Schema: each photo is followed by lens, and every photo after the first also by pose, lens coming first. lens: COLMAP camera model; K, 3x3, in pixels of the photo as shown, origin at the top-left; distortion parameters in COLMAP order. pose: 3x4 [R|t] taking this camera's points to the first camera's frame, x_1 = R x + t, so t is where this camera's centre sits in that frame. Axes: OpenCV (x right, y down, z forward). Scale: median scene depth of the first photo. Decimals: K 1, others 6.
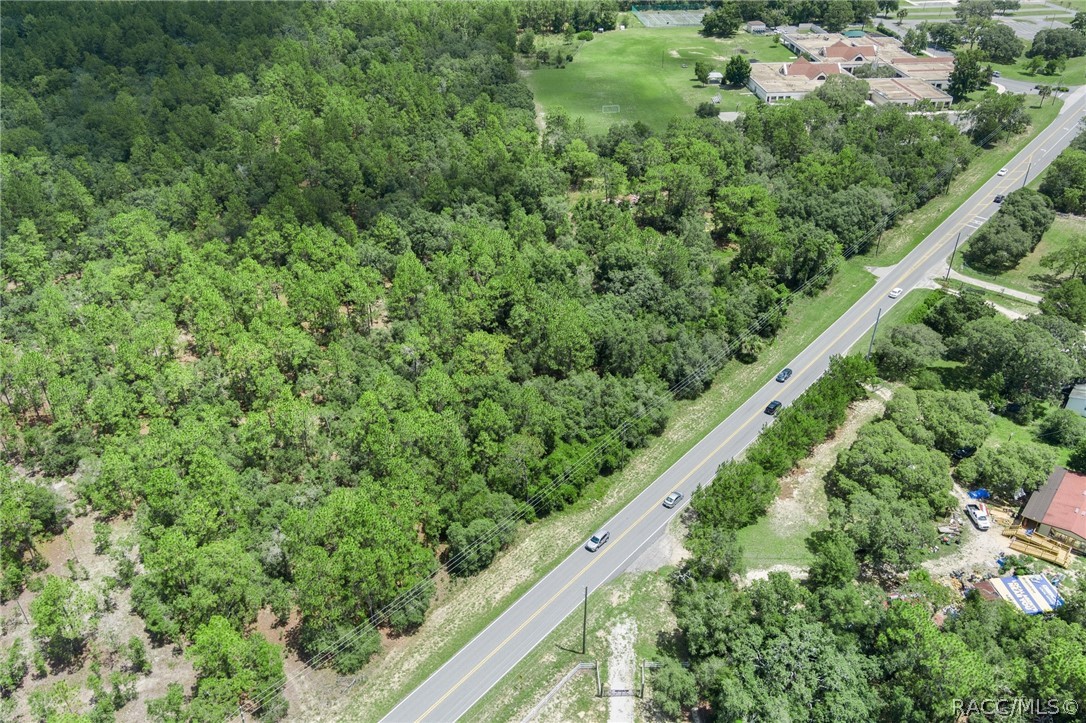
lens RADIAL K [[860.6, 0, 543.0], [0, 860.6, 361.5], [0, 0, 1]] dist [-0.002961, 0.009082]
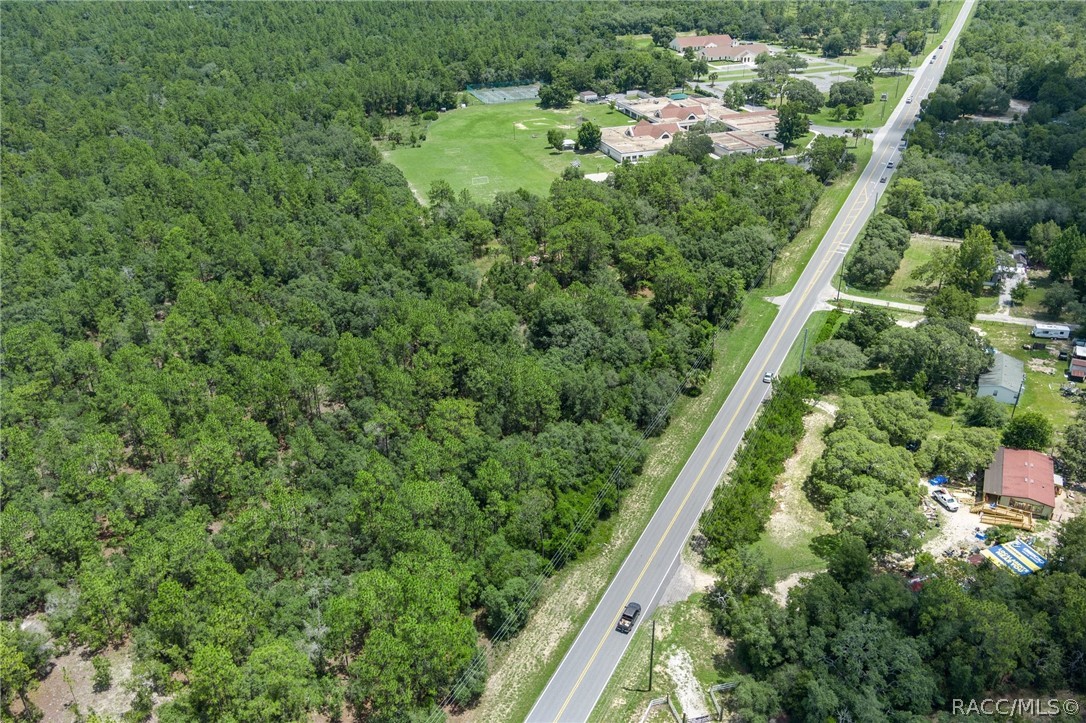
lens RADIAL K [[860.6, 0, 543.0], [0, 860.6, 361.5], [0, 0, 1]] dist [-0.002961, 0.009082]
pose [[0.973074, -0.124466, 0.193995, -0.134078], [0.140775, 0.987374, -0.072632, 0.009748], [-0.182506, 0.097986, 0.978310, 0.002817]]
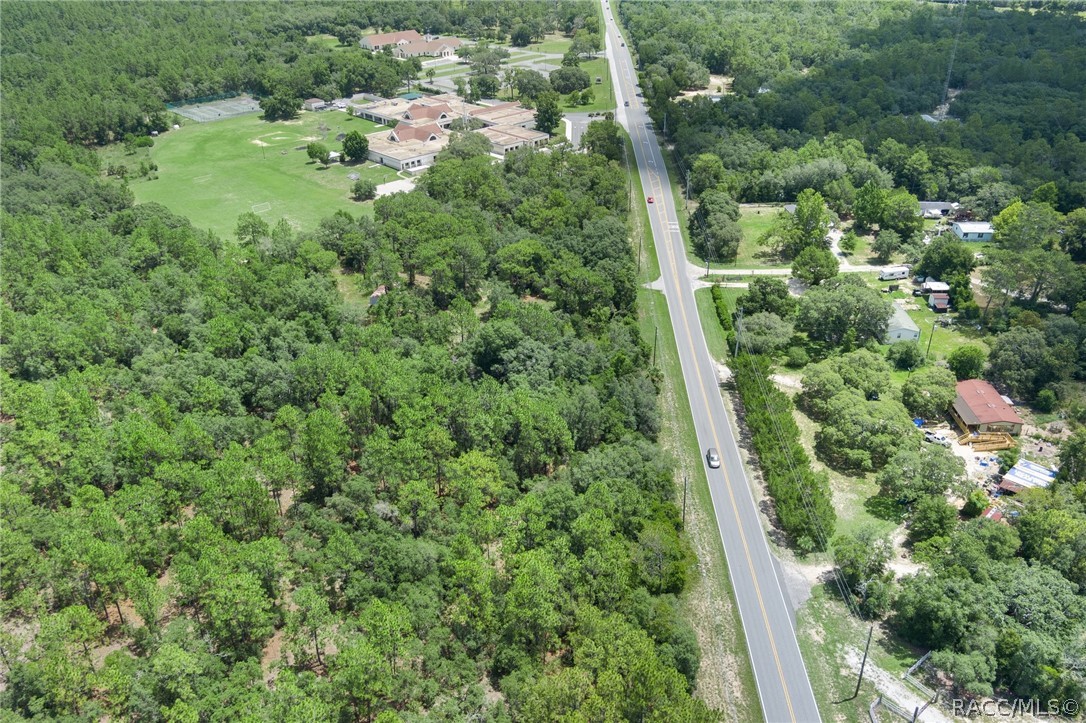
lens RADIAL K [[860.6, 0, 543.0], [0, 860.6, 361.5], [0, 0, 1]] dist [-0.002961, 0.009082]
pose [[0.793807, -0.305360, 0.525952, -0.388920], [0.345097, 0.938263, 0.023895, -0.102943], [-0.500778, 0.162536, 0.850179, 0.168867]]
